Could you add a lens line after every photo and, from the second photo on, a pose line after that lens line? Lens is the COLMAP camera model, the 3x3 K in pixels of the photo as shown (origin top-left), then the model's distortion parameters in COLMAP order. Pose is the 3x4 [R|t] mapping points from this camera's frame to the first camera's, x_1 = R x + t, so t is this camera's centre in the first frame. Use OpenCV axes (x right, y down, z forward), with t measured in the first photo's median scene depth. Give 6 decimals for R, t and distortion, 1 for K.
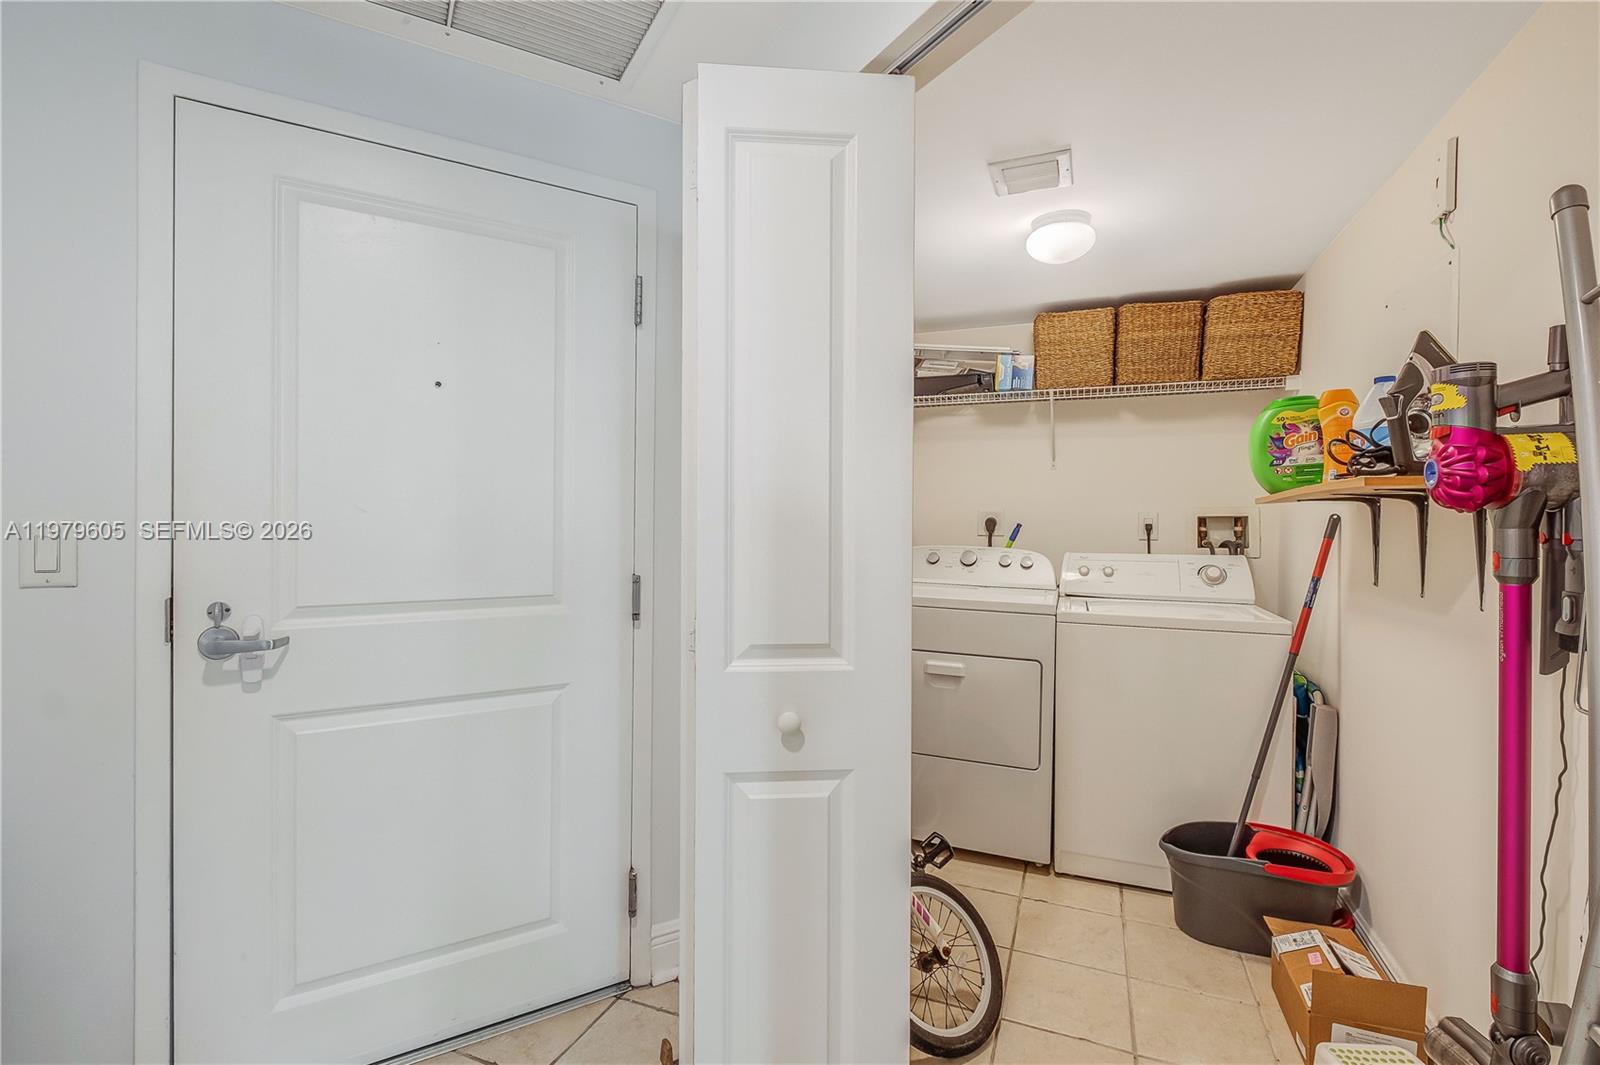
lens RADIAL K [[713.7, 0, 787.9], [0, 713.7, 526.7], [0, 0, 1]] dist [-0.000854, -0.000682]
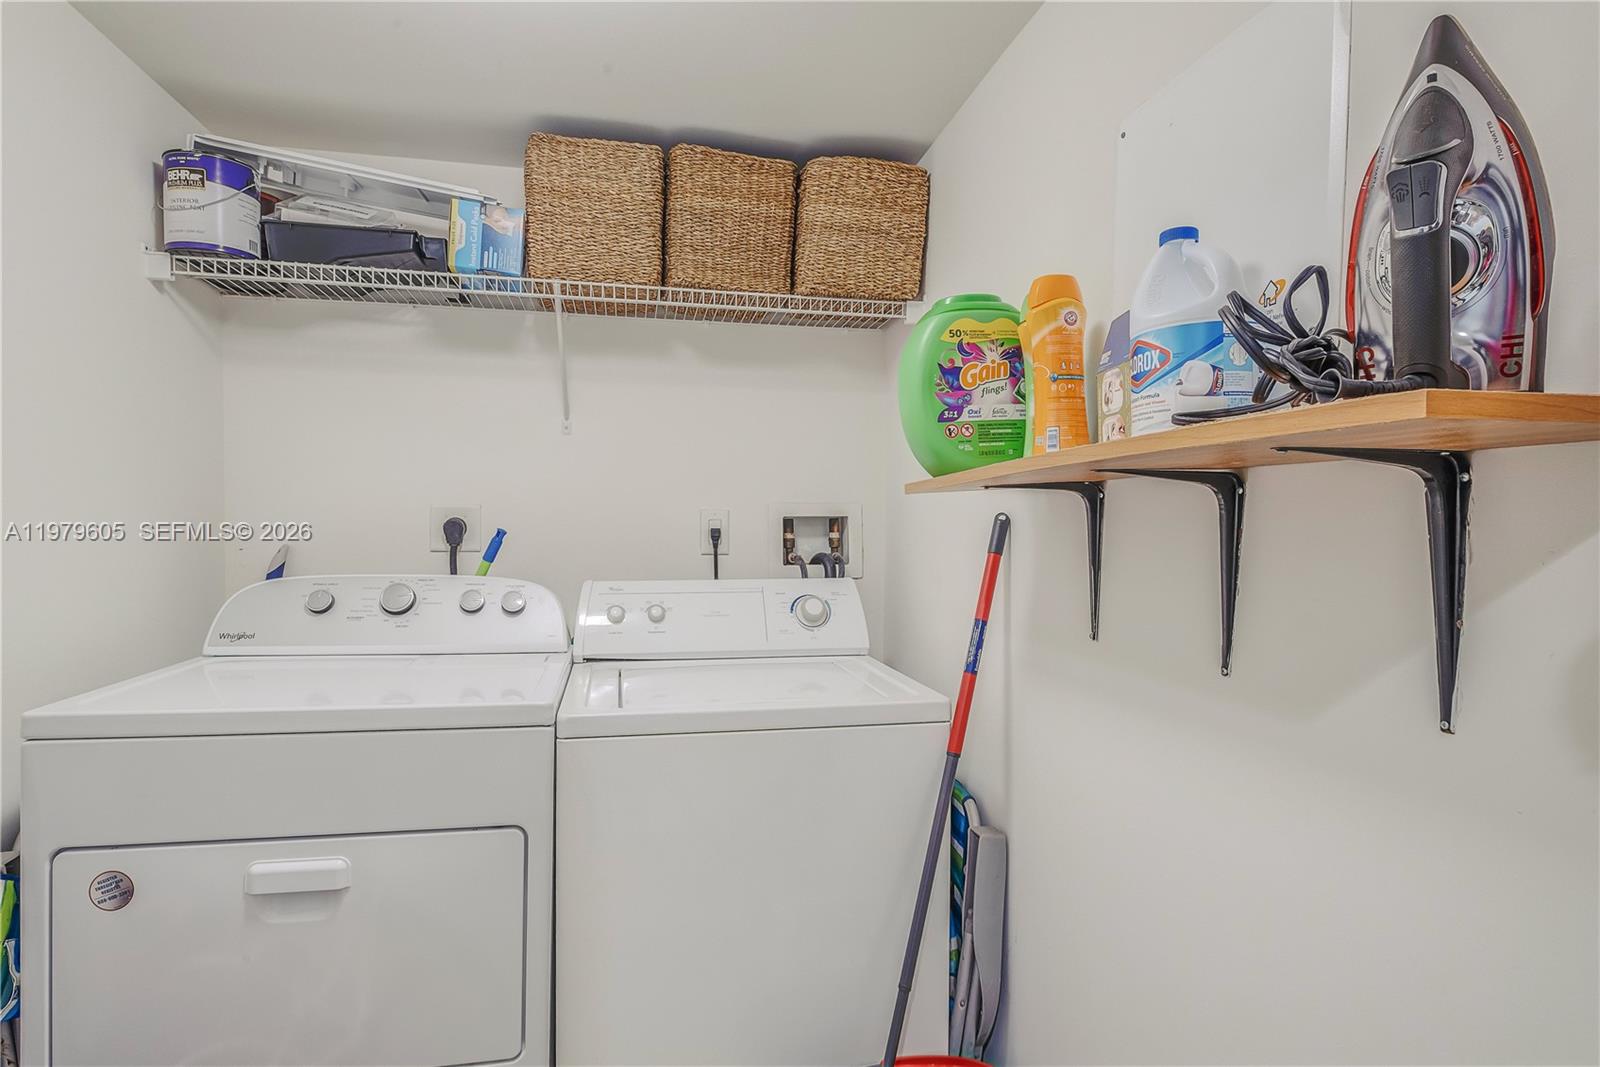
lens RADIAL K [[938.2, 0, 800.4], [0, 938.2, 535.8], [0, 0, 1]] dist [0.017303, -0.000085]
pose [[0.838571, -0.008780, 0.544722, 0.143422], [0.005307, 0.999954, 0.007947, -0.004366], [-0.544767, -0.003773, 0.838579, 0.321248]]
